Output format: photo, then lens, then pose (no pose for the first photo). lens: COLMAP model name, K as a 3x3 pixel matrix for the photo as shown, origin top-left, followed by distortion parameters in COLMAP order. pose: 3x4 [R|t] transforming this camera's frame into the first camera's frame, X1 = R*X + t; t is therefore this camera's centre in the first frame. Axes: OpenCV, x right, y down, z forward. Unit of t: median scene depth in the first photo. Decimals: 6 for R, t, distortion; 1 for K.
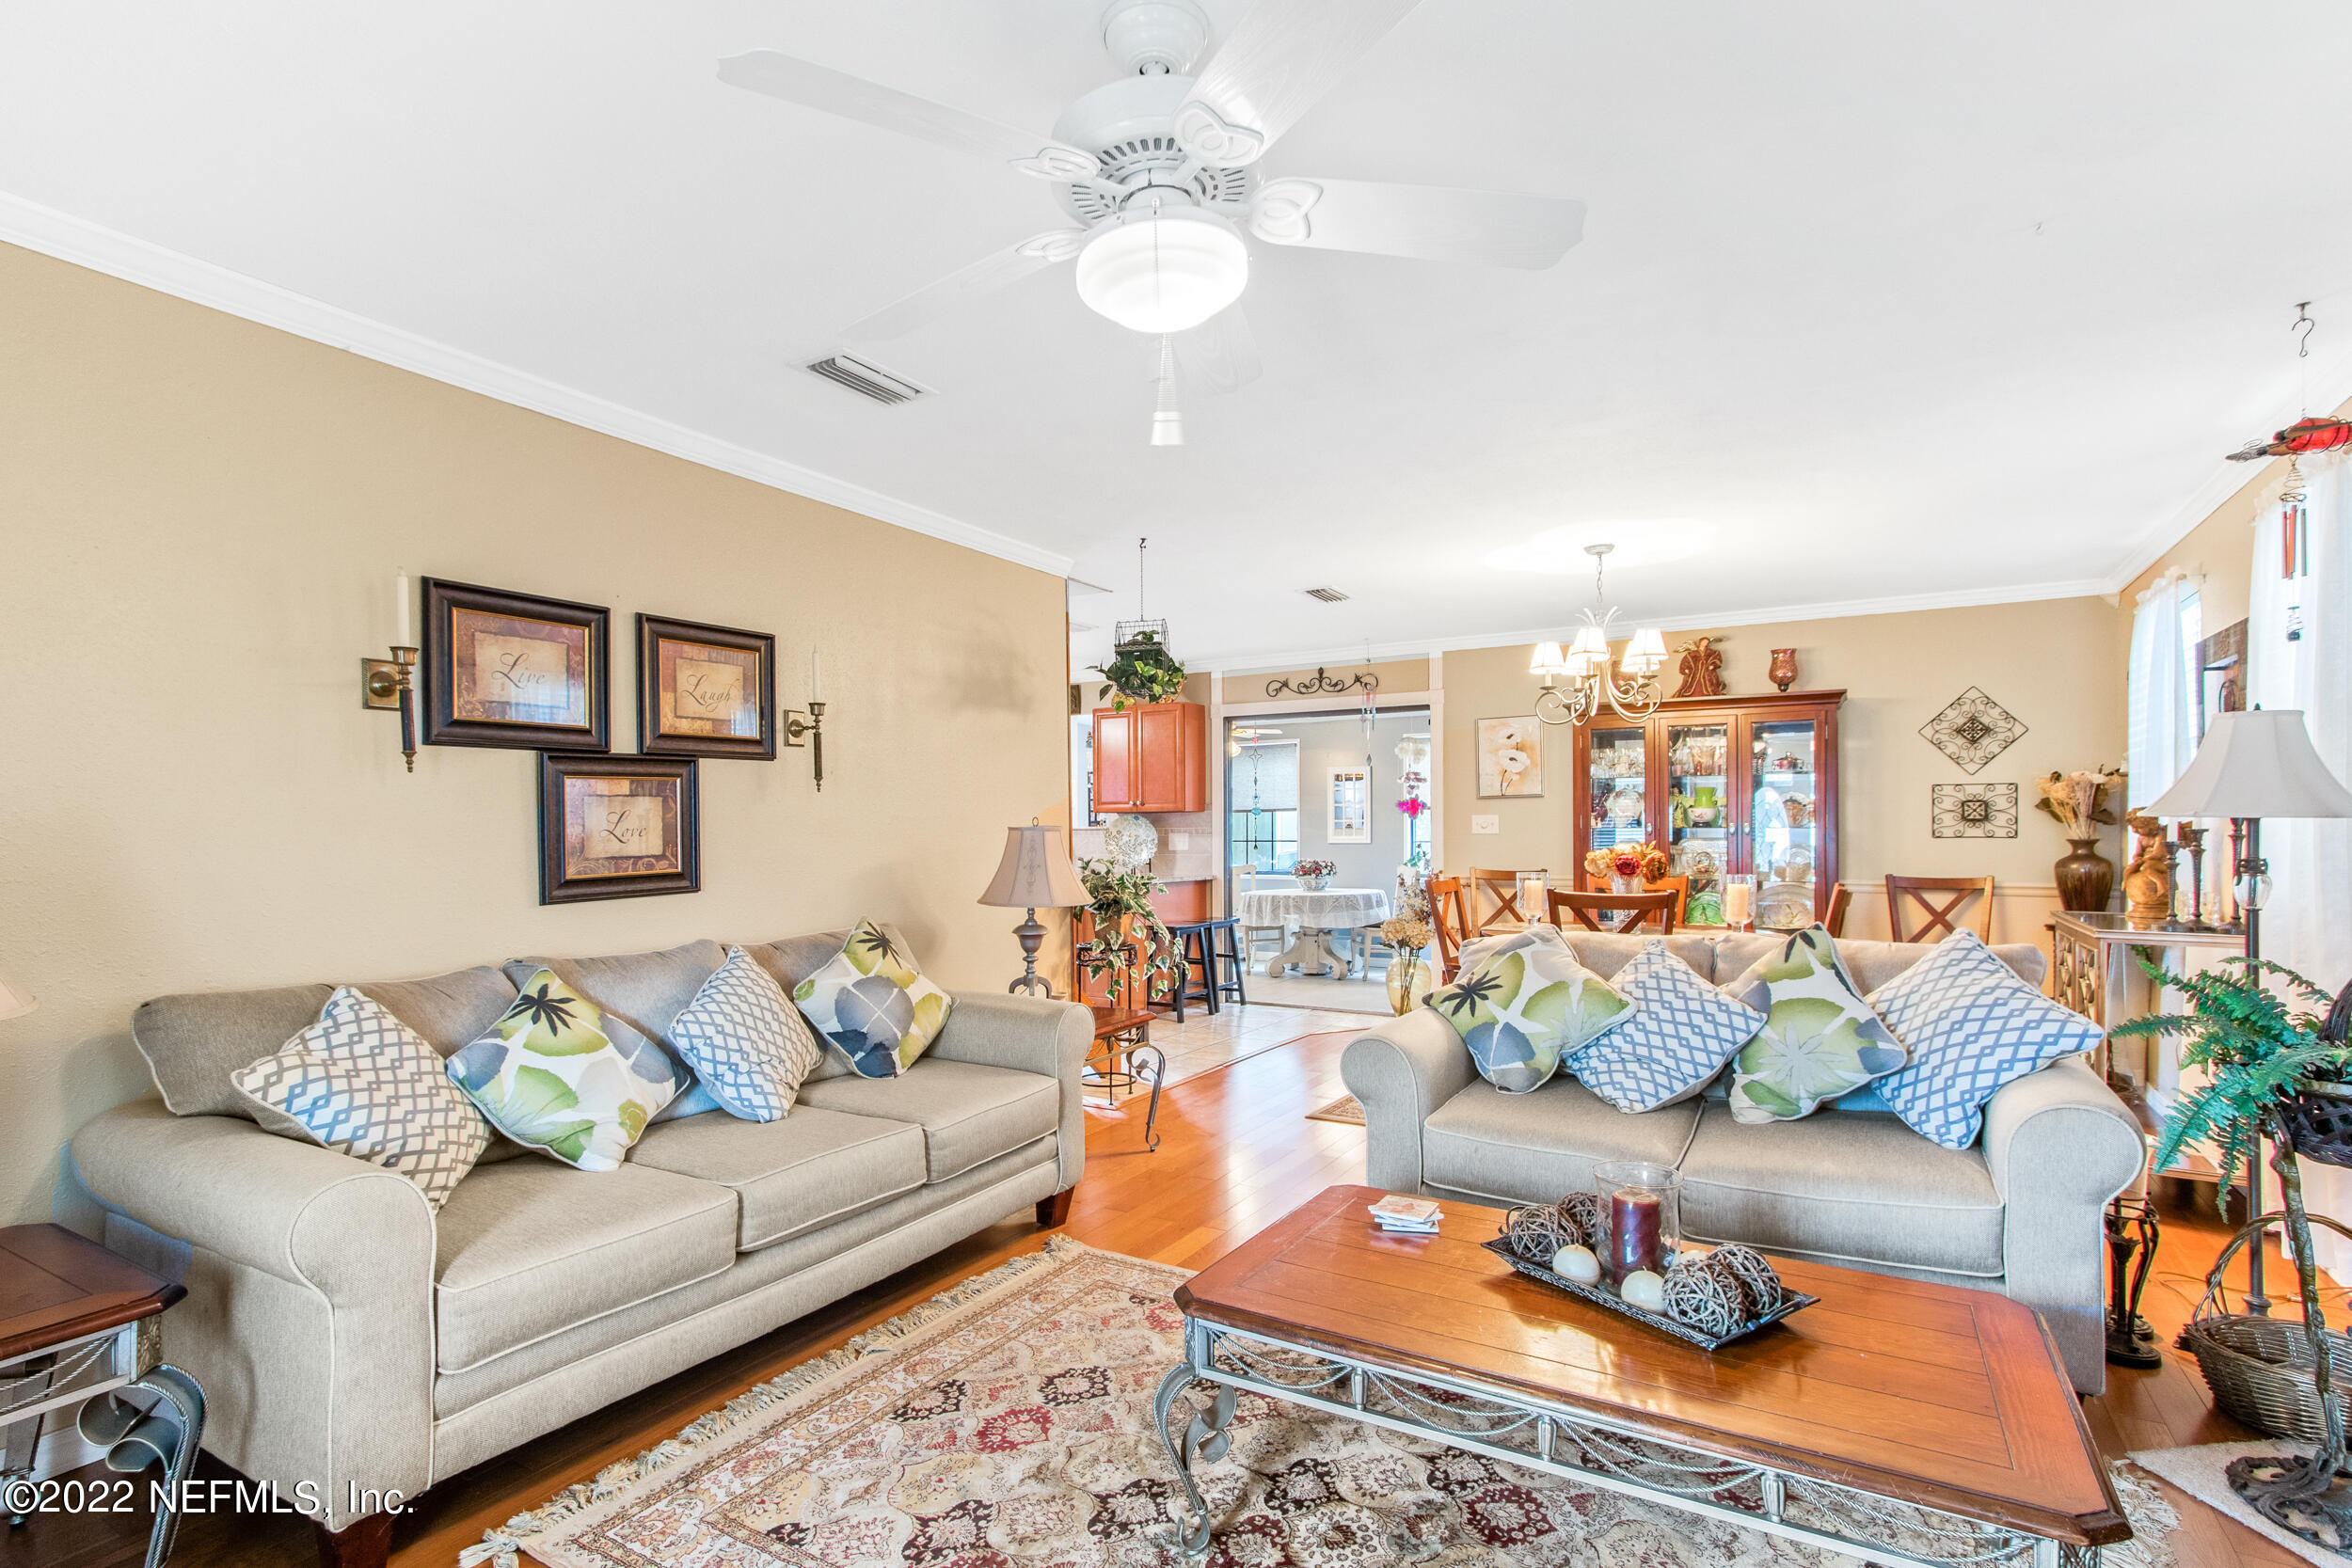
lens RADIAL K [[1115.5, 0, 1152.5], [0, 1115.5, 804.4], [0, 0, 1]] dist [0.002737, 0.000739]
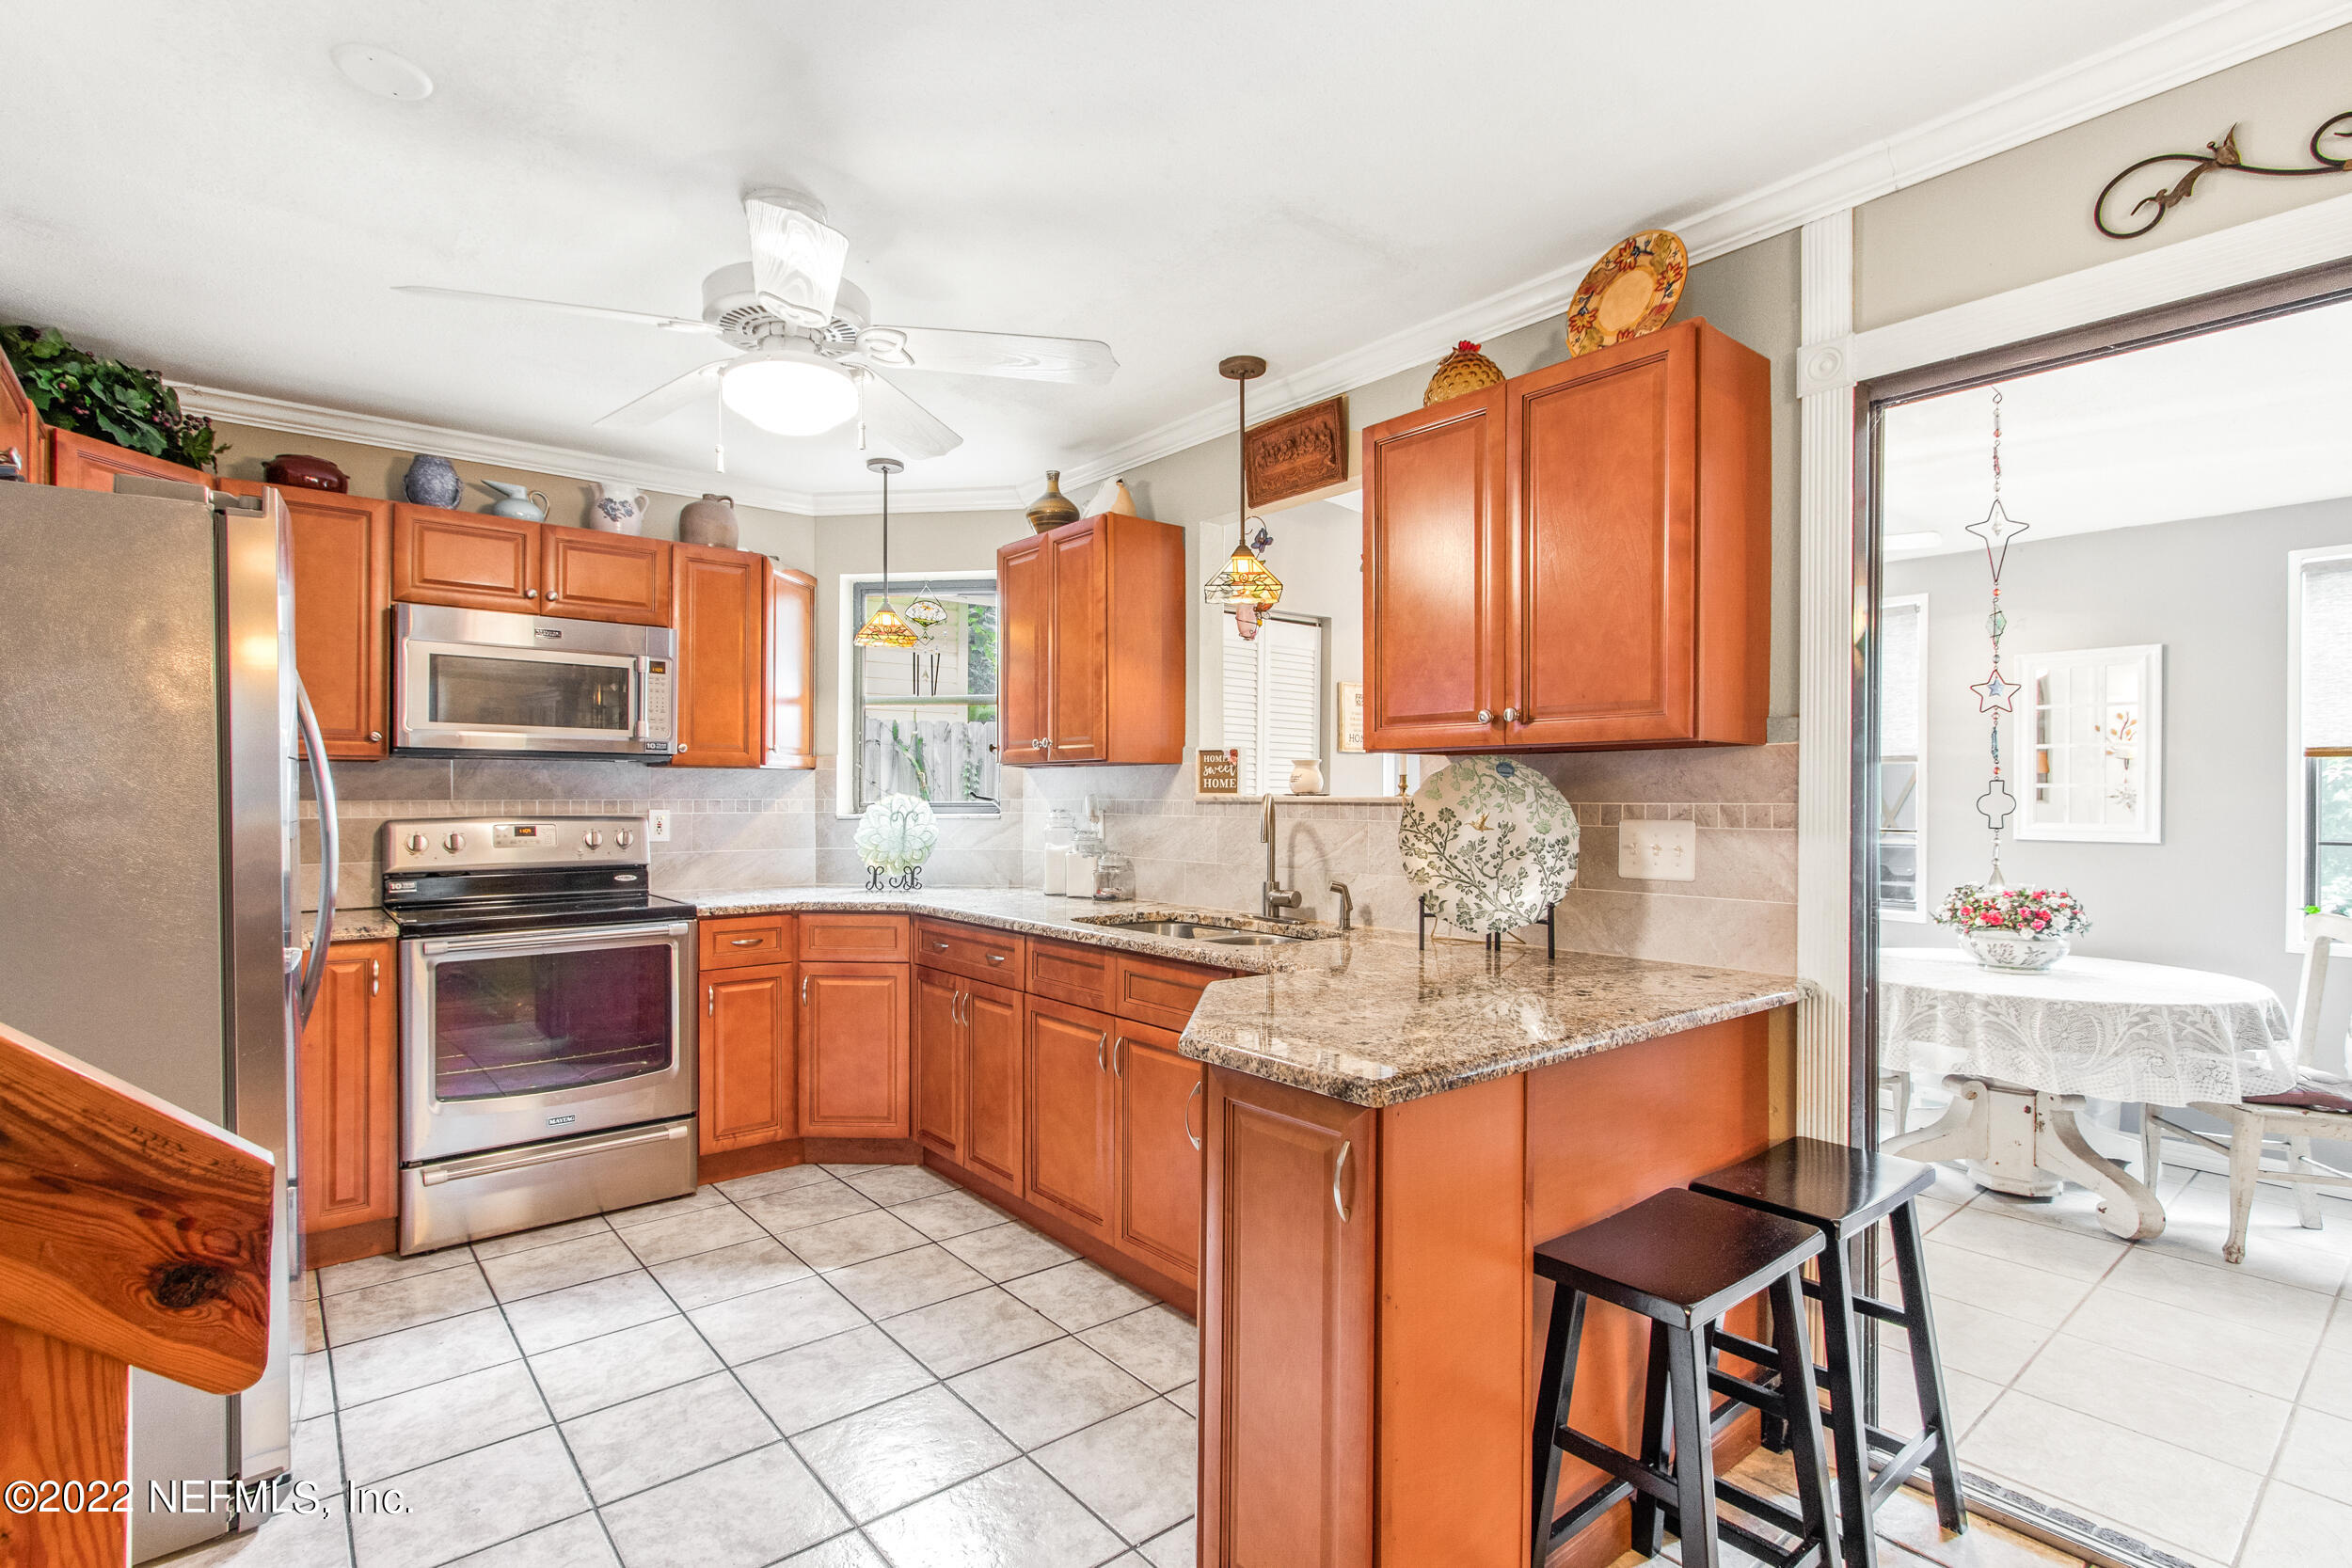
lens RADIAL K [[1109.0, 0, 1176.0], [0, 1109.0, 784.0], [0, 0, 1]] dist [0.000489, 0.007243]
pose [[0.946747, 0.006386, -0.321915, -0.002032], [-0.000396, 0.999826, 0.018670, 0.010973], [0.321978, -0.017548, 0.946584, 0.693904]]
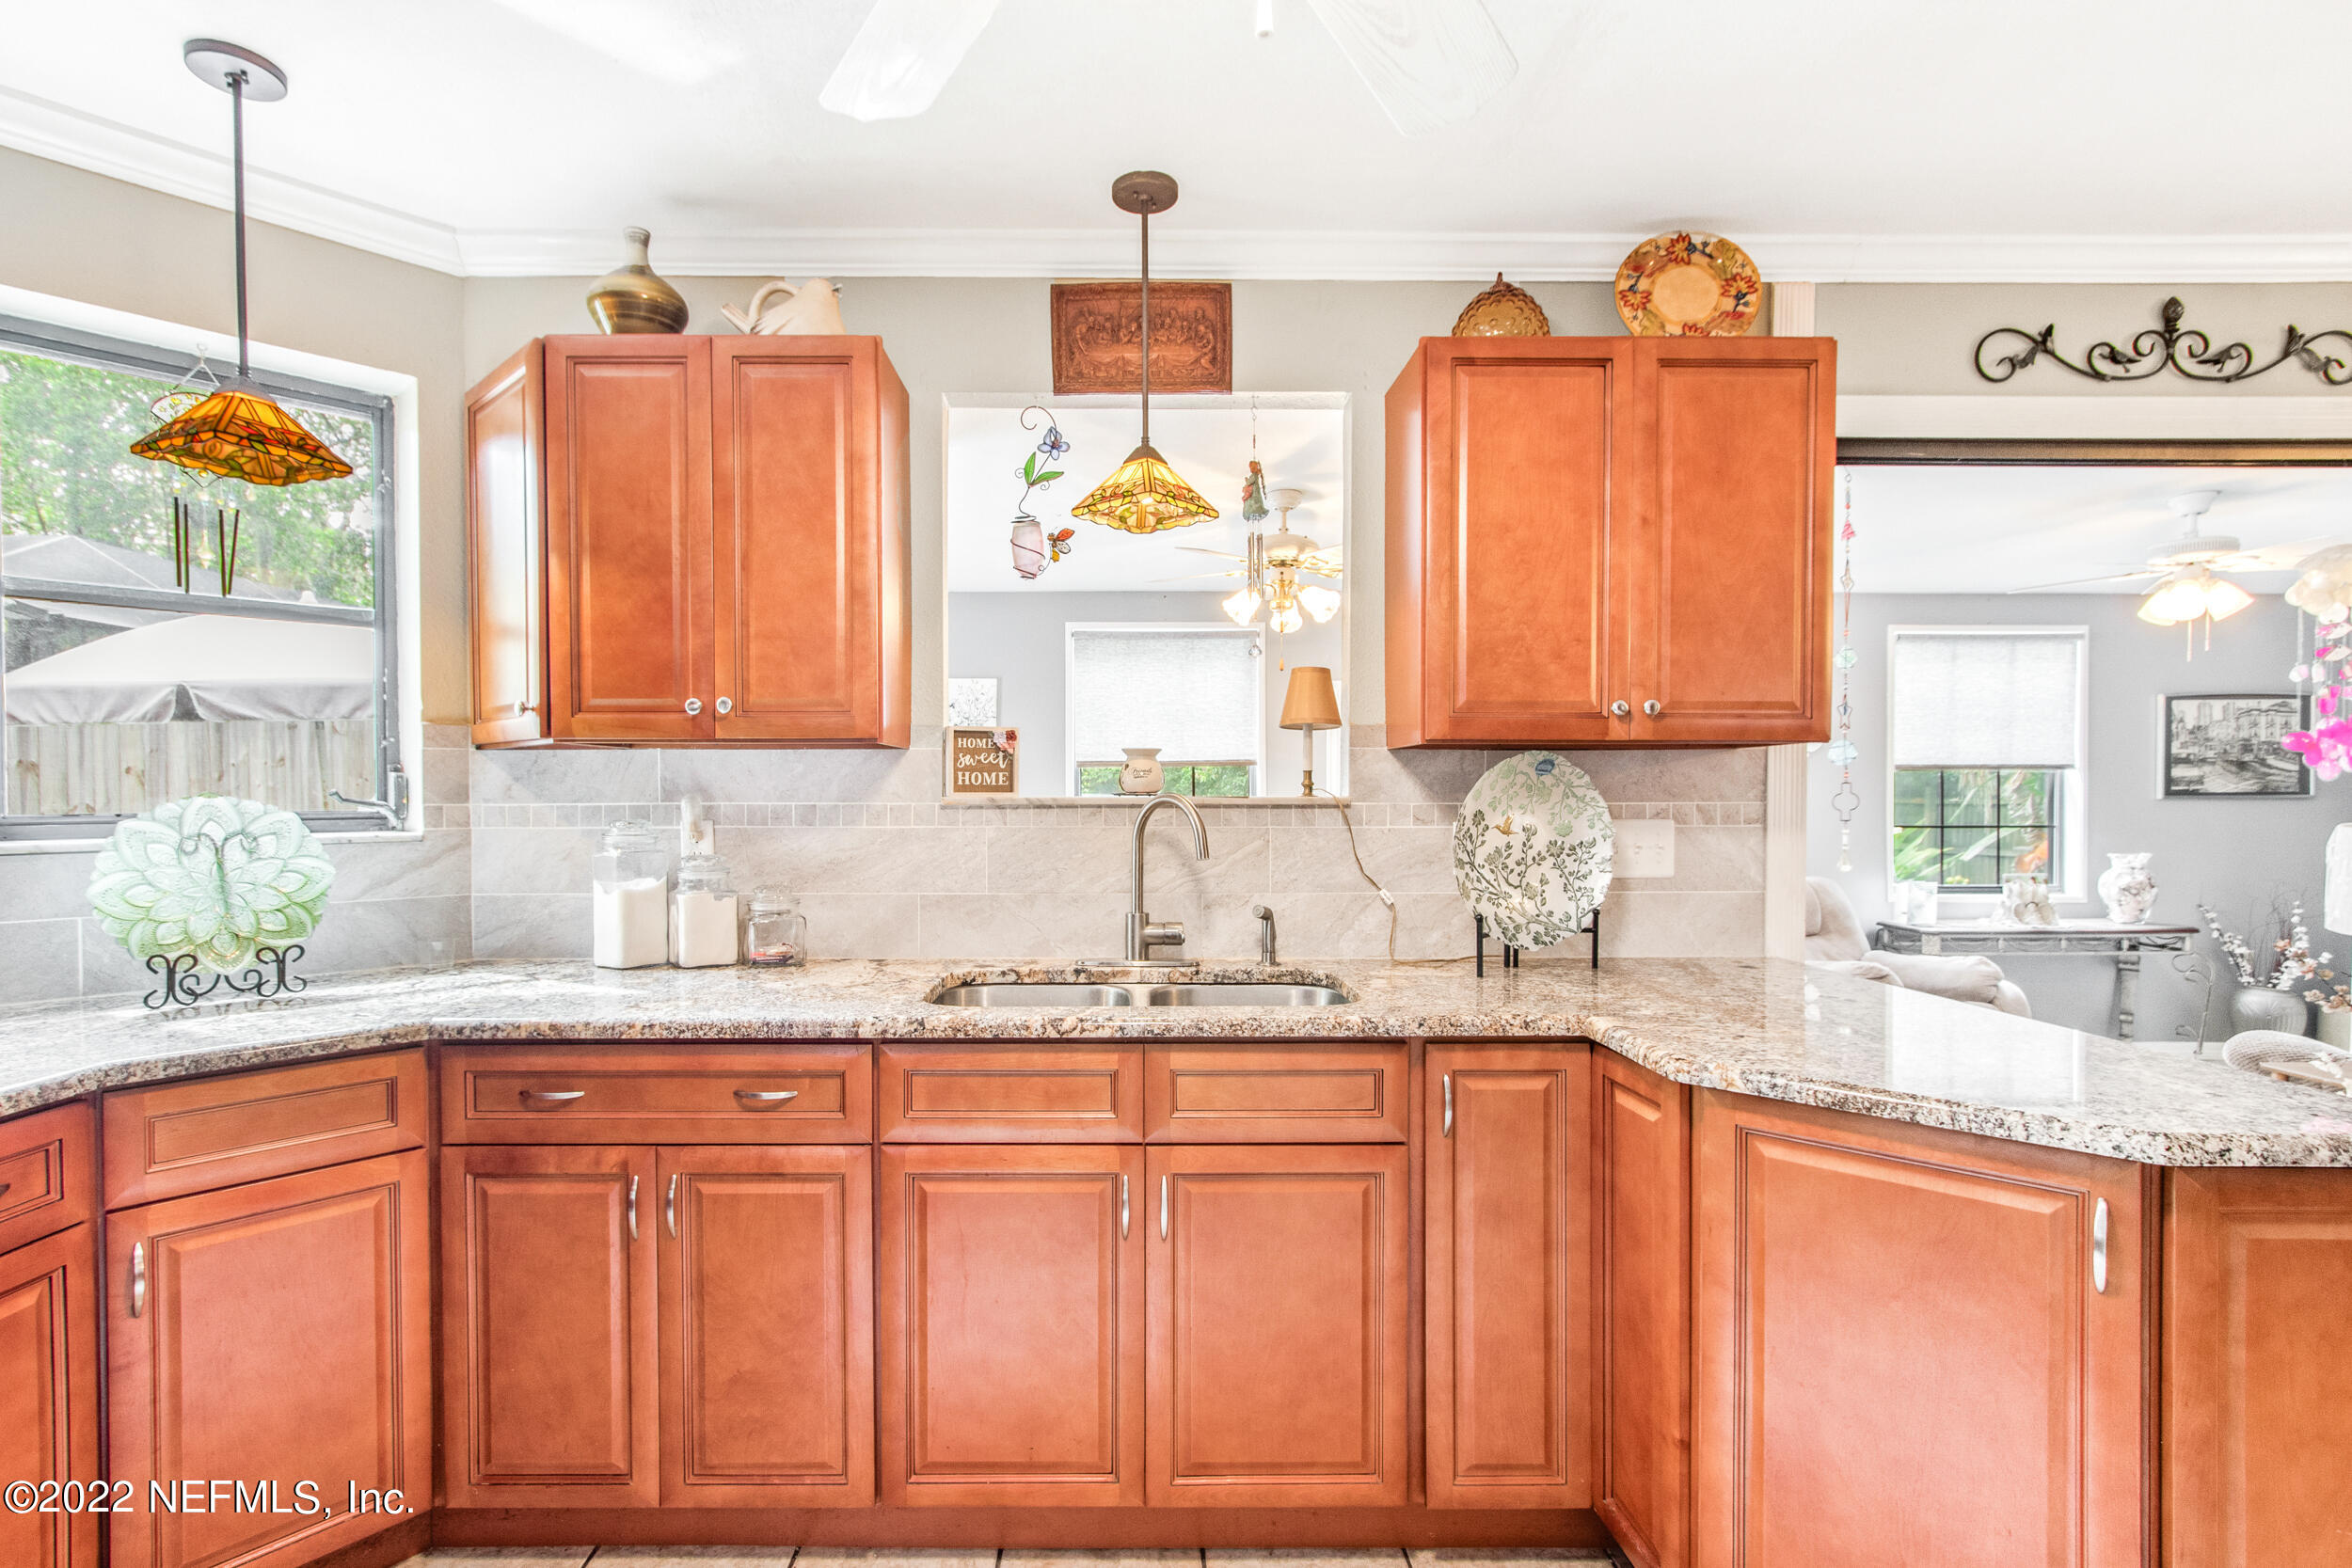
lens RADIAL K [[1115.5, 0, 1152.5], [0, 1115.5, 804.4], [0, 0, 1]] dist [0.002737, 0.000739]
pose [[0.849595, 0.003284, 0.527425, -0.244231], [-0.021236, 0.999383, 0.027985, 0.016286], [-0.527008, -0.034976, 0.849140, 0.826636]]
